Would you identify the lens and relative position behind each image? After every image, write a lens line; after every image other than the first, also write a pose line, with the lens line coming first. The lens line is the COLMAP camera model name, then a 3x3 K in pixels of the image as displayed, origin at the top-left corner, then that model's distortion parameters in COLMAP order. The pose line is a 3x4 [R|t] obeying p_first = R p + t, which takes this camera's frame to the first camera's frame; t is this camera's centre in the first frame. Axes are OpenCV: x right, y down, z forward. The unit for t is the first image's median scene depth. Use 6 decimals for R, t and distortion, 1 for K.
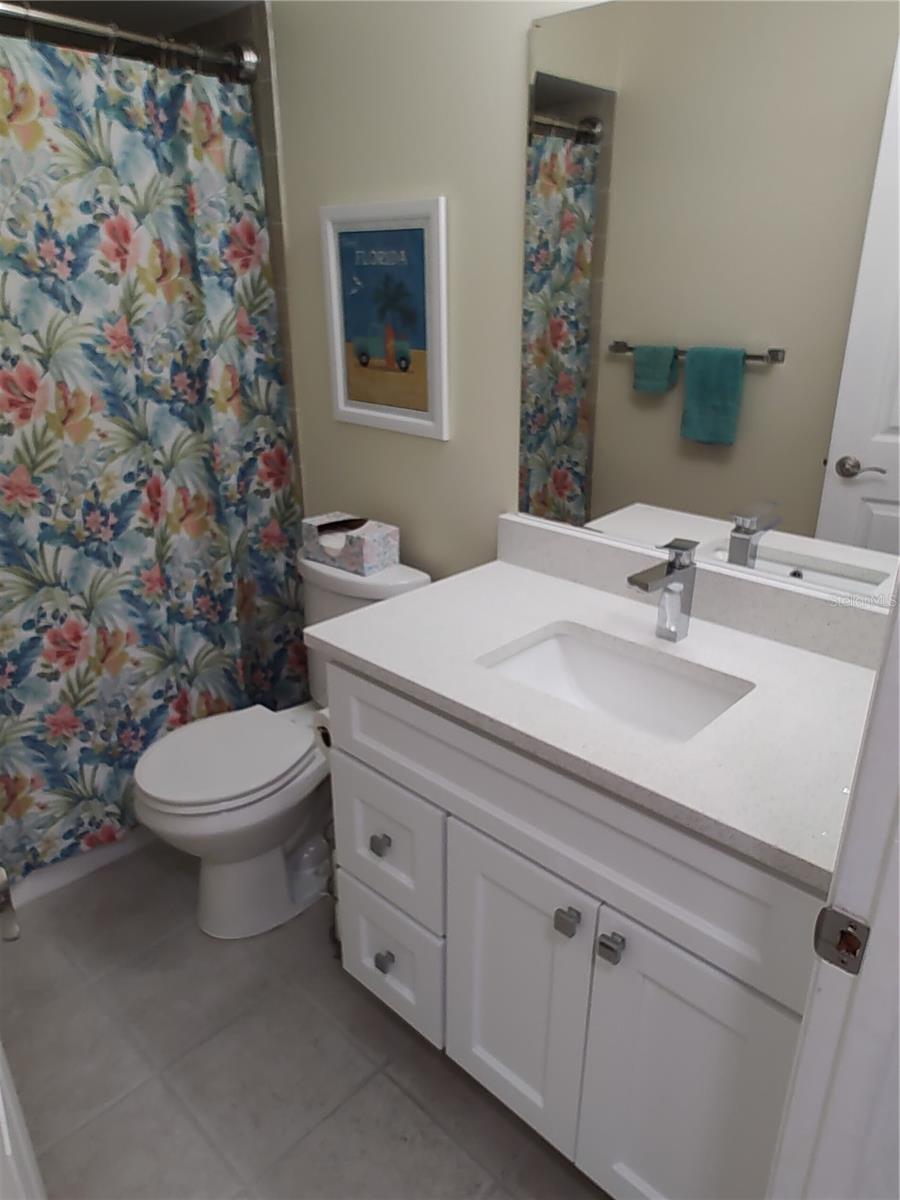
lens RADIAL K [[827.4, 0, 447.3], [0, 827.4, 601.1], [0, 0, 1]] dist [-0.019677, 0.033780]
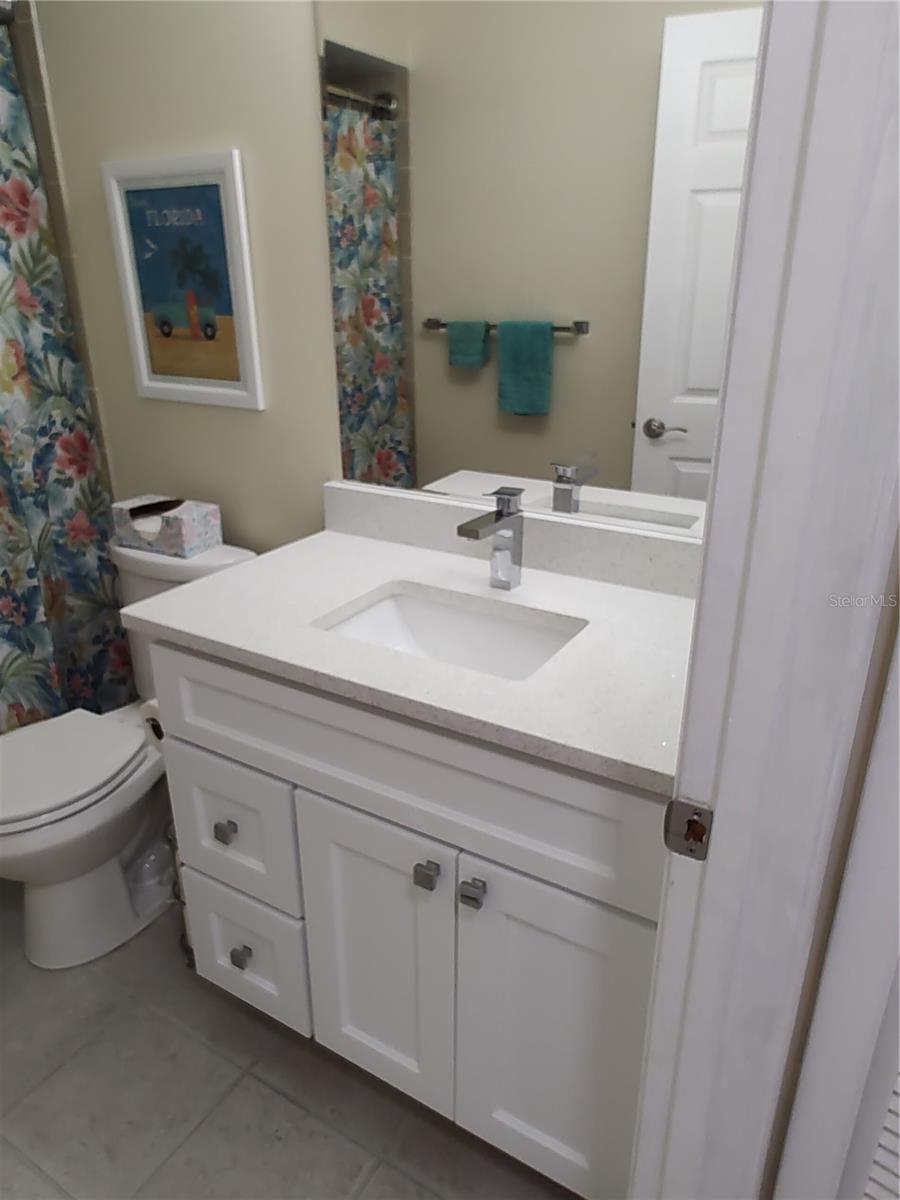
lens RADIAL K [[827.4, 0, 449.1], [0, 827.4, 605.8], [0, 0, 1]] dist [-0.019677, 0.033780]
pose [[0.976954, -0.083222, 0.196555, 0.003494], [0.083620, 0.996478, 0.006290, 0.044293], [-0.196386, 0.010291, 0.980473, 0.021416]]
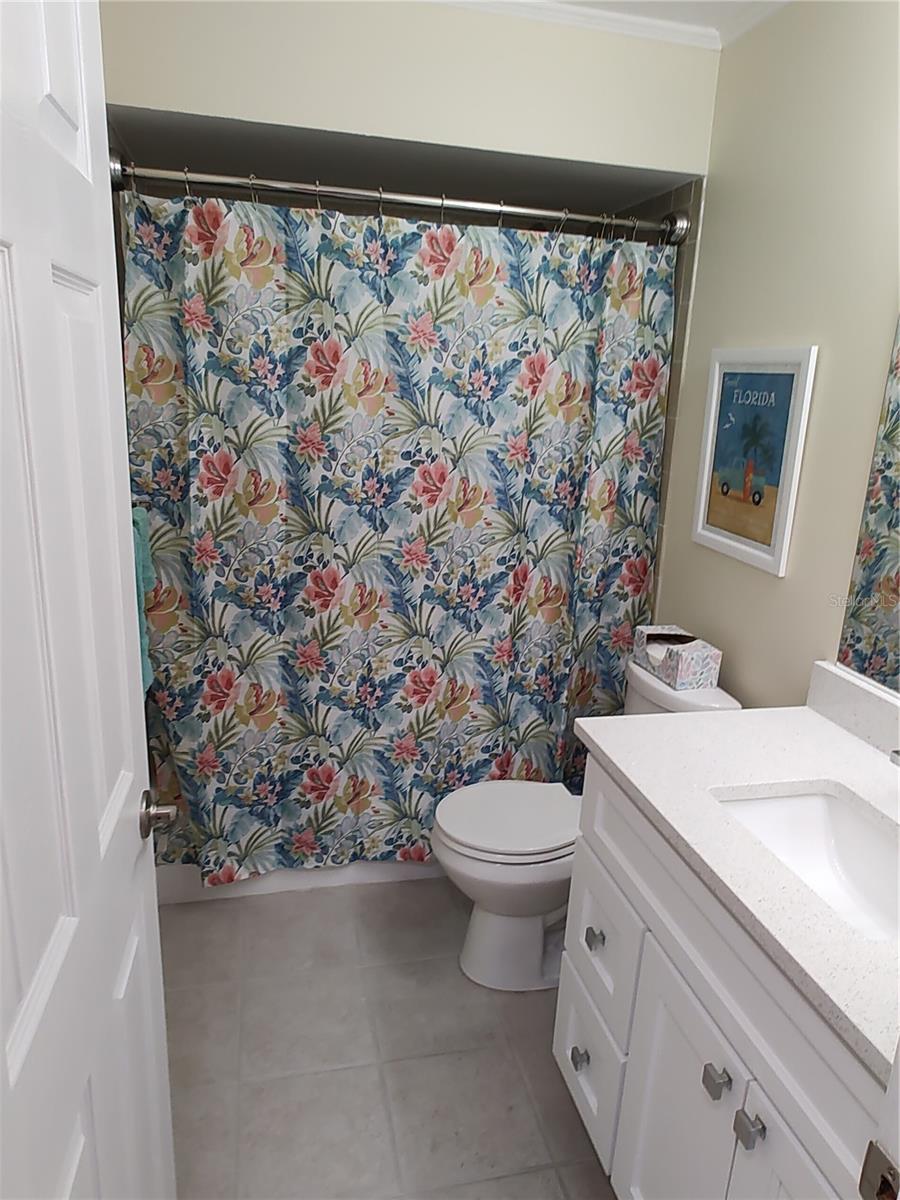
lens RADIAL K [[827.4, 0, 454.6], [0, 827.4, 598.5], [0, 0, 1]] dist [-0.019677, 0.033780]
pose [[0.835199, 0.183778, -0.518333, 0.191247], [-0.247671, 0.967216, -0.056144, -0.015188], [0.491022, 0.175268, 0.853334, -0.039854]]
